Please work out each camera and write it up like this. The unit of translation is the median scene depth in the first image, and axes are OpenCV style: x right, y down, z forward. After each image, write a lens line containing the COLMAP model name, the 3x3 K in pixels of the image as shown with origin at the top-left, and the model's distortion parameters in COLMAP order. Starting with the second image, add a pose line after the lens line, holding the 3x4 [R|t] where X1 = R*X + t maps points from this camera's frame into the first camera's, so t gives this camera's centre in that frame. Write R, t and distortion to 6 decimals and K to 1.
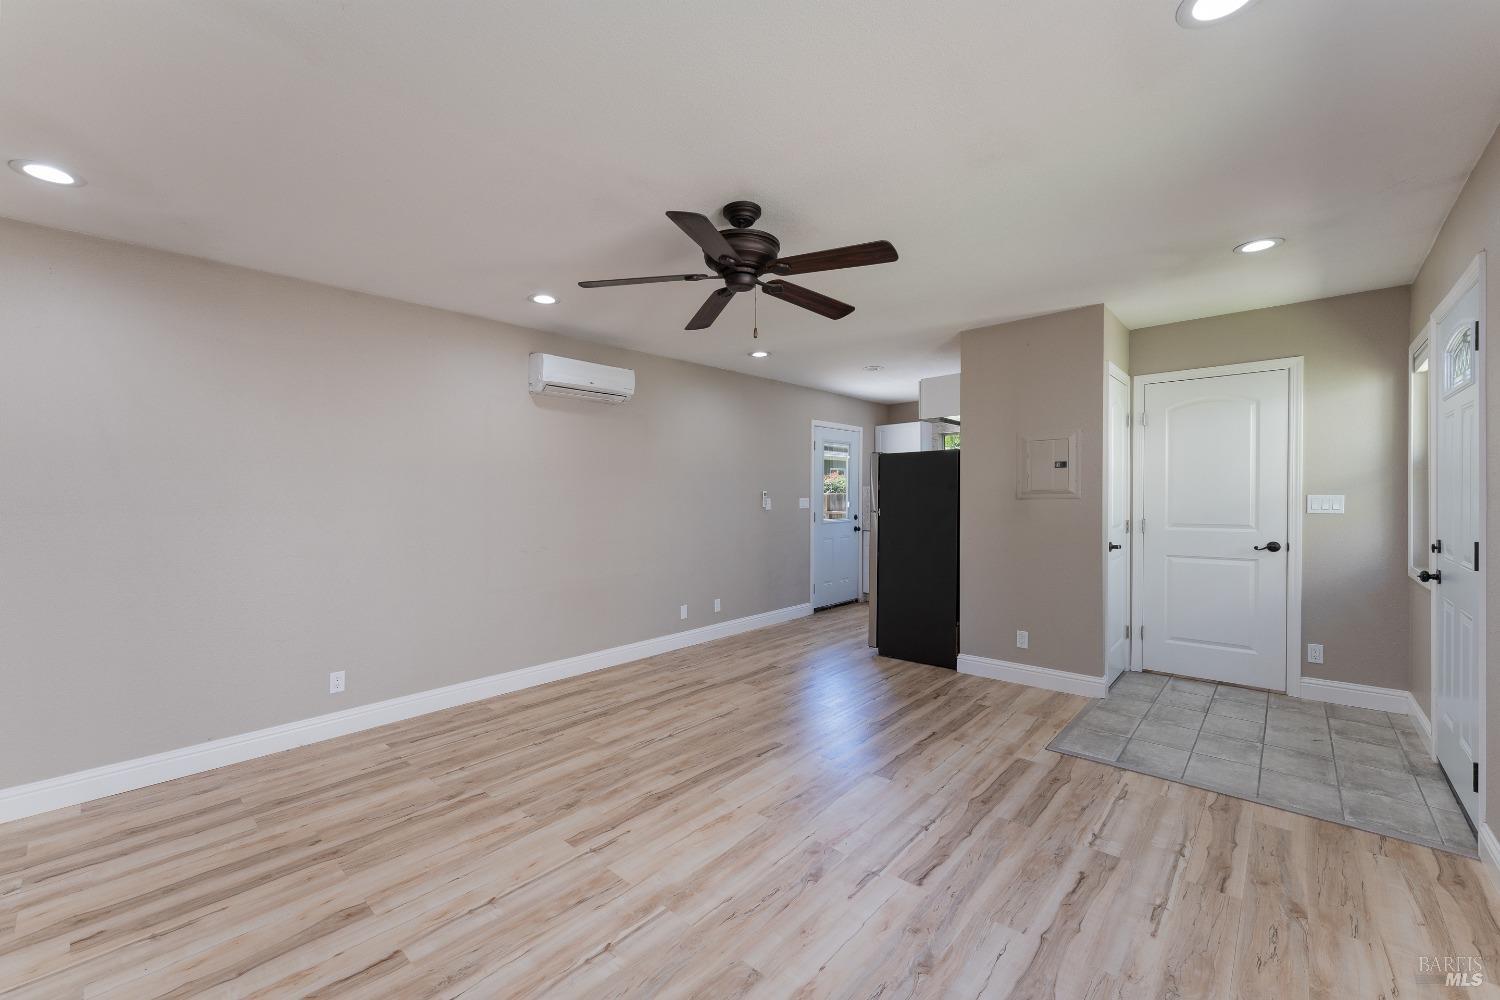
lens RADIAL K [[598.8, 0, 744.9], [0, 598.8, 499.0], [0, 0, 1]] dist [-0.000010, -0.000348]
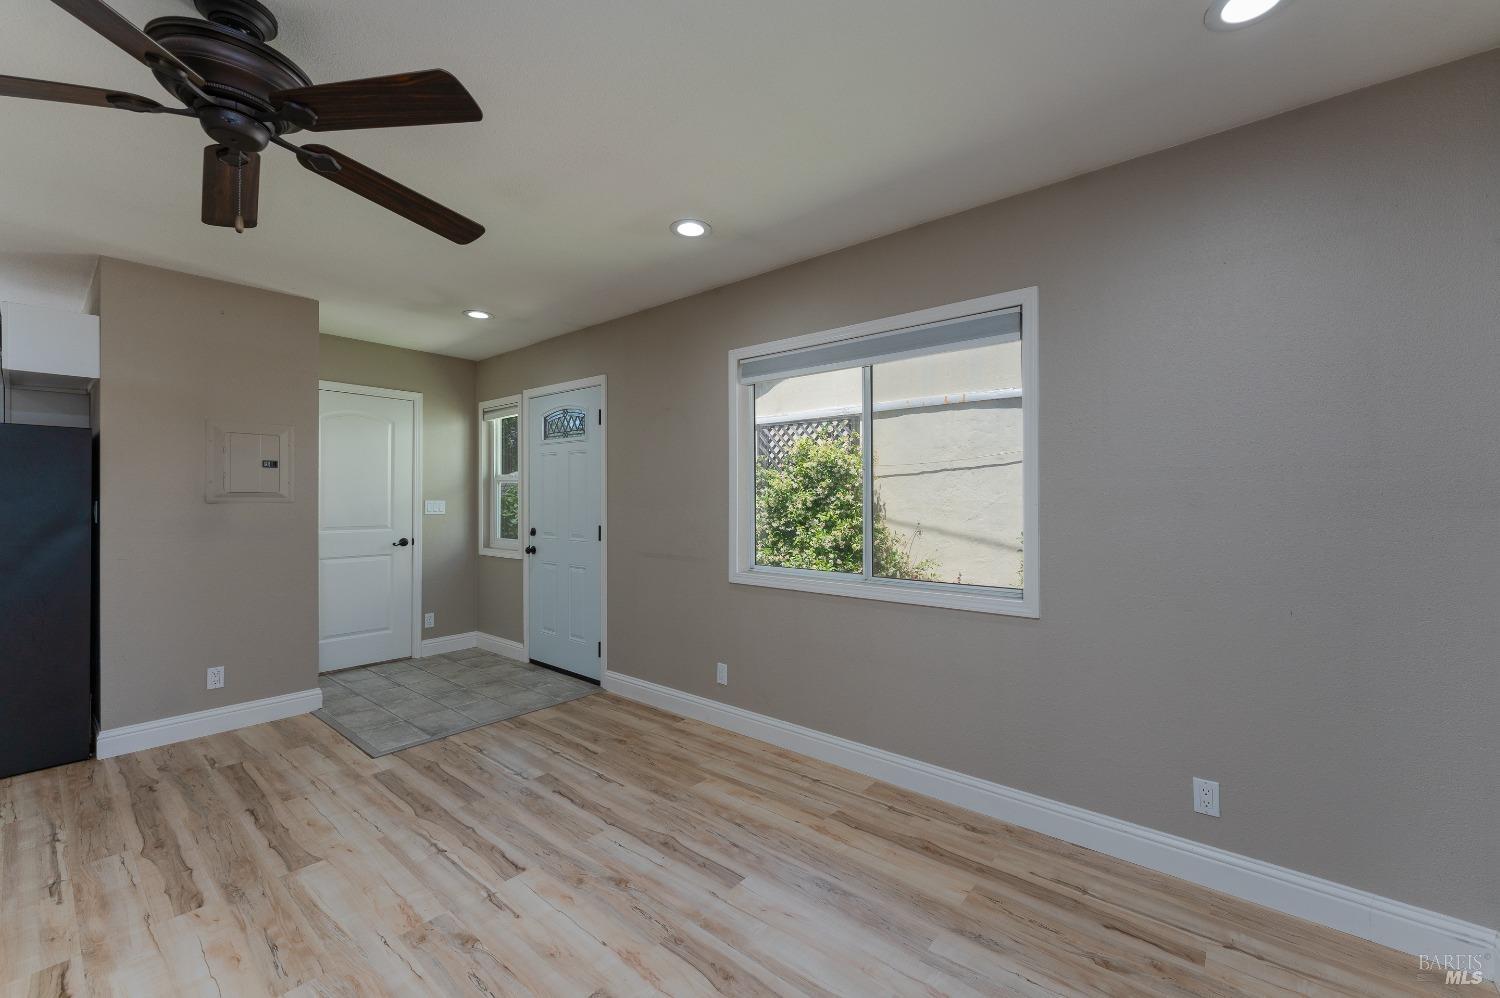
lens RADIAL K [[611.8, 0, 750.0], [0, 611.8, 499.0], [0, 0, 1]] dist [0.001967, -0.000778]
pose [[-0.041741, 0.009434, 0.999084, -0.522700], [0.002258, 0.999954, -0.009348, 0.005313], [-0.999126, 0.001866, -0.041760, 0.424392]]
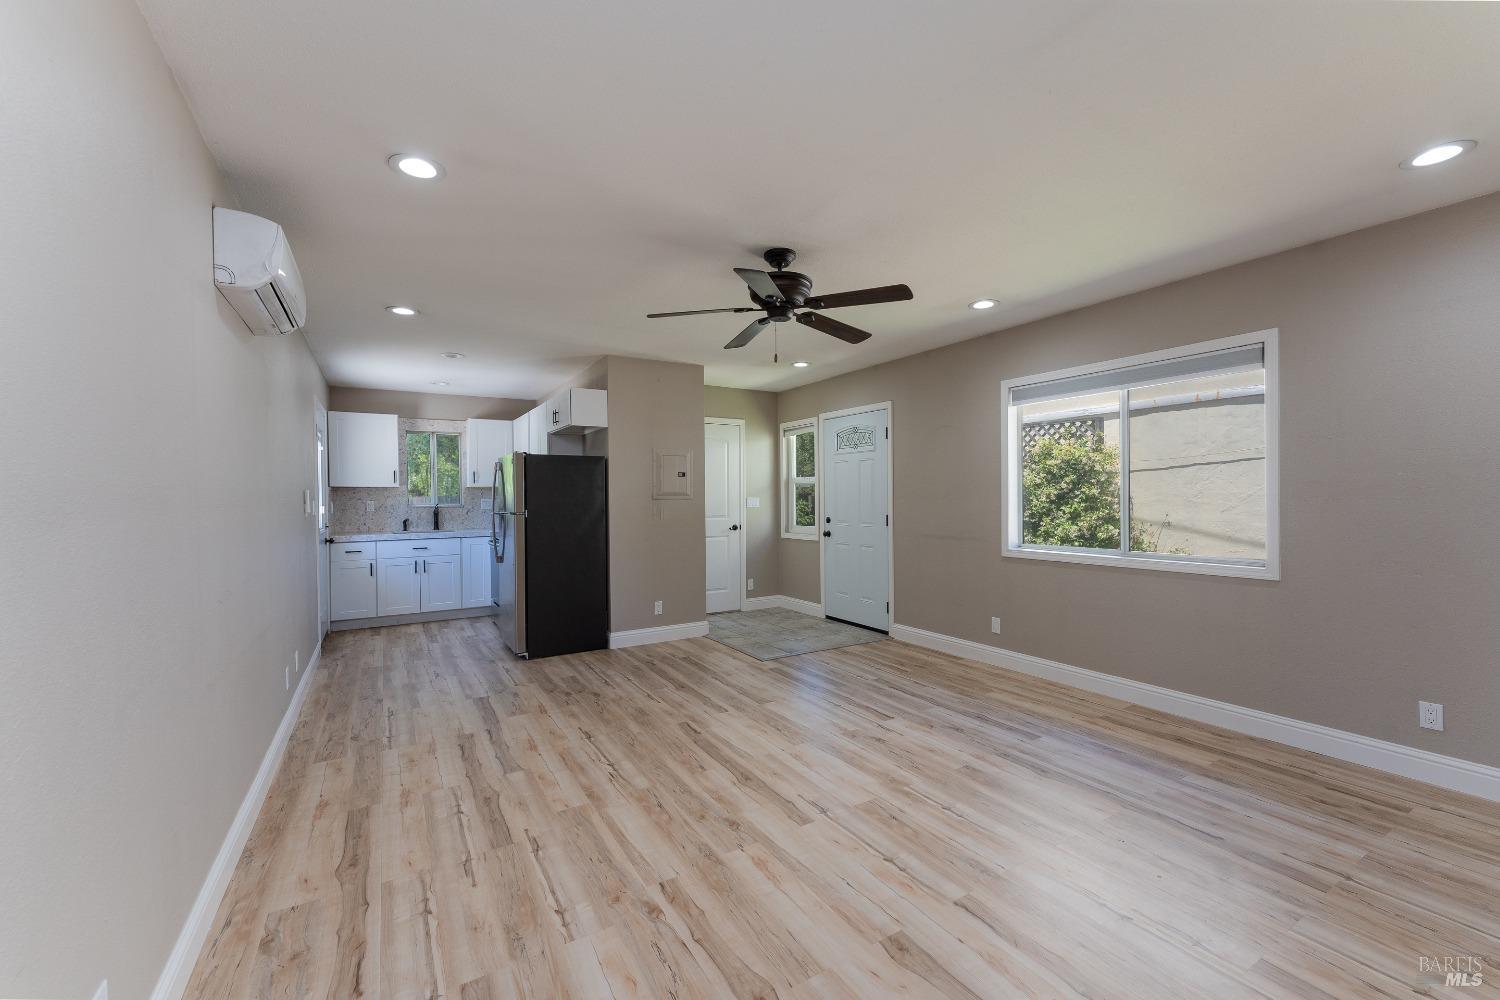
lens RADIAL K [[605.2, 0, 746.4], [0, 605.2, 503.7], [0, 0, 1]] dist [0.000757, -0.000002]
pose [[0.287715, -0.004429, 0.957706, -0.985194], [0.009084, 0.999957, 0.001895, 0.011057], [-0.957673, 0.008154, 0.287743, 0.586640]]
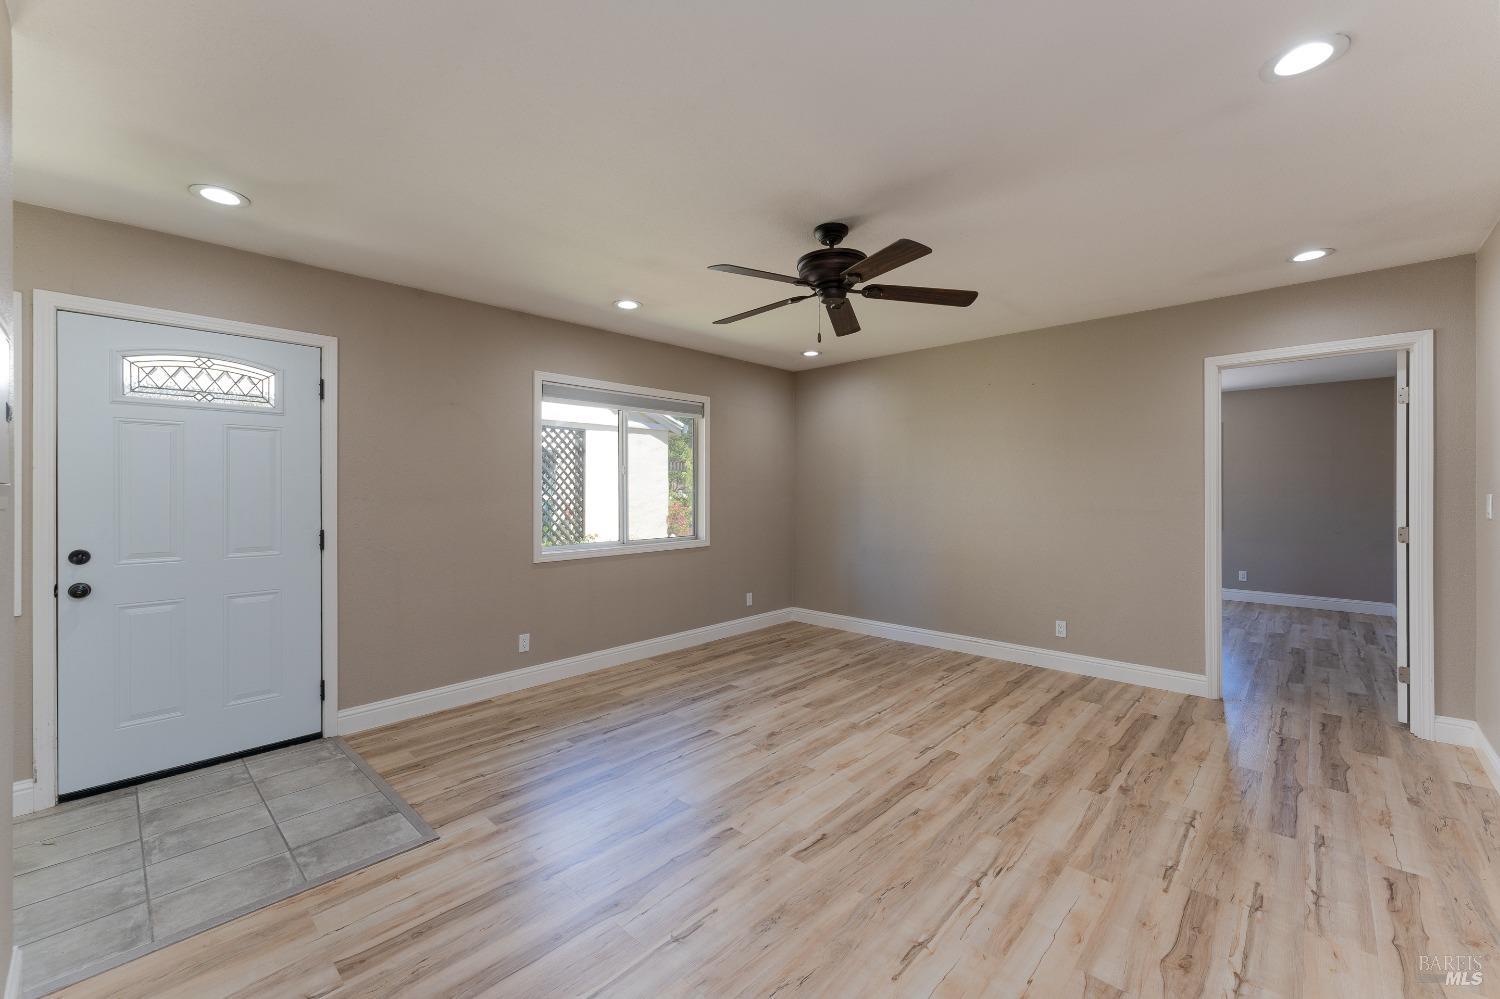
lens RADIAL K [[598.8, 0, 744.9], [0, 598.8, 498.5], [0, 0, 1]] dist [-0.000010, -0.000348]
pose [[-0.999690, 0.014790, 0.020028, 0.100330], [0.015092, 0.999774, 0.014990, -0.010345], [-0.019802, 0.015288, -0.999687, 1.721989]]
